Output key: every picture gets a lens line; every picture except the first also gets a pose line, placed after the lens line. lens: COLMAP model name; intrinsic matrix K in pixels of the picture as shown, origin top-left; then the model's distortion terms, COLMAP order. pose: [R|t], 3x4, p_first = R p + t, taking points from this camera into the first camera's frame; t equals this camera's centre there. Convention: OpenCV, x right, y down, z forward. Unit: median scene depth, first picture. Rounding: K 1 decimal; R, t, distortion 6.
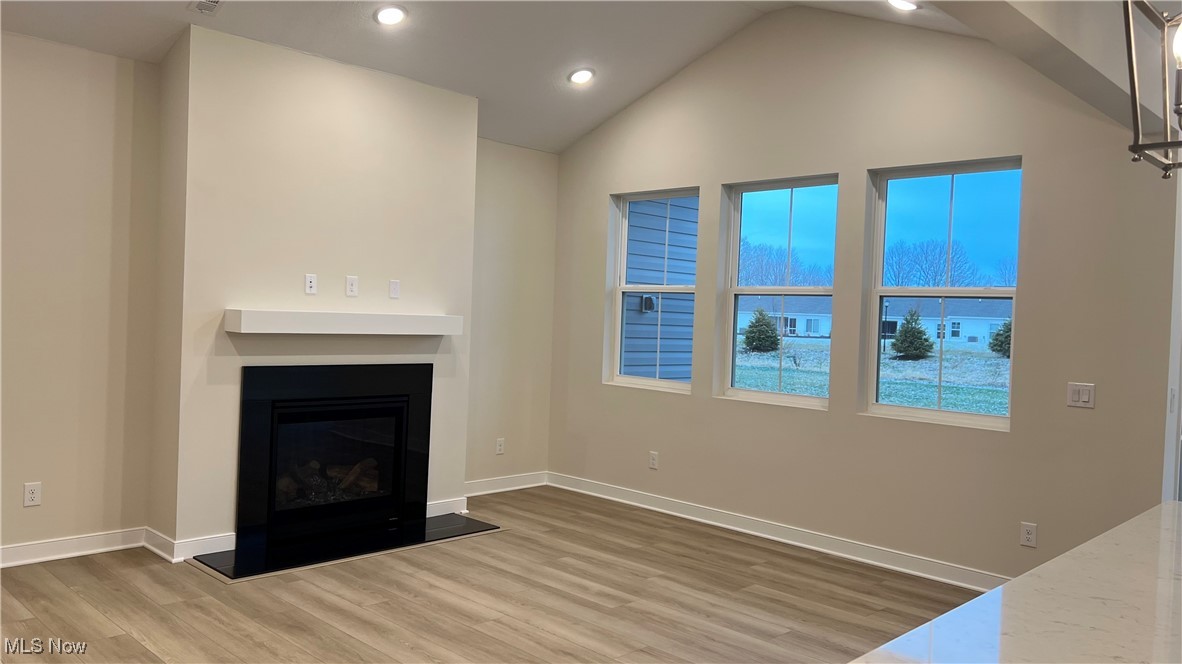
lens RADIAL K [[868.1, 0, 593.4], [0, 868.1, 331.6], [0, 0, 1]] dist [0.025967, -0.020701]
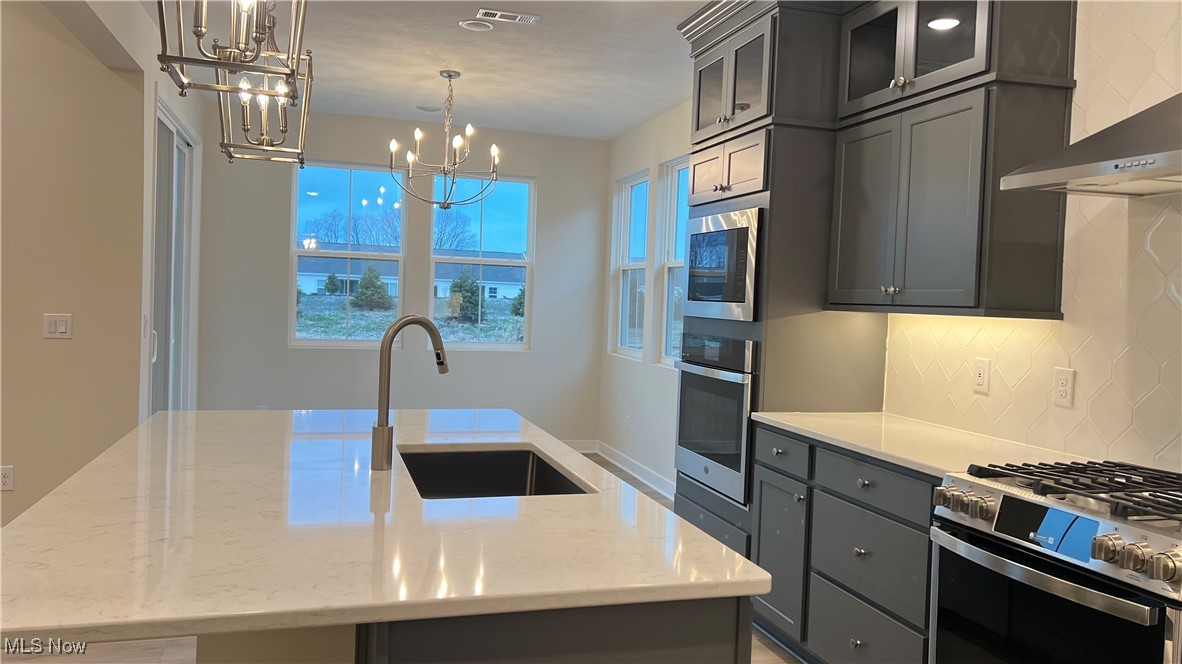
lens RADIAL K [[868.1, 0, 589.5], [0, 868.1, 329.6], [0, 0, 1]] dist [0.025967, -0.020701]
pose [[0.466033, -0.049436, 0.883385, -0.072100], [-0.002987, 0.998344, 0.057445, 0.045834], [-0.884763, -0.029410, 0.465113, 0.042305]]
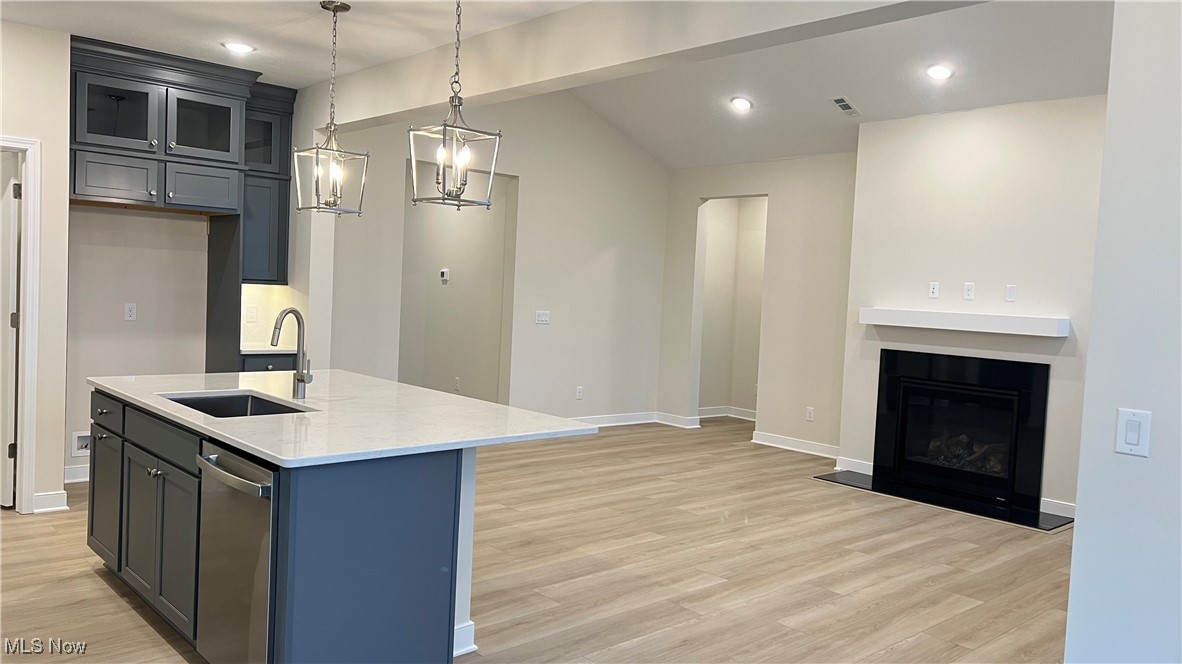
lens RADIAL K [[868.1, 0, 586.9], [0, 868.1, 334.6], [0, 0, 1]] dist [0.025967, -0.020701]
pose [[-0.034985, 0.016433, -0.999253, 1.036908], [-0.069762, 0.997386, 0.018845, 0.023934], [0.996950, 0.070369, -0.033747, 0.565929]]
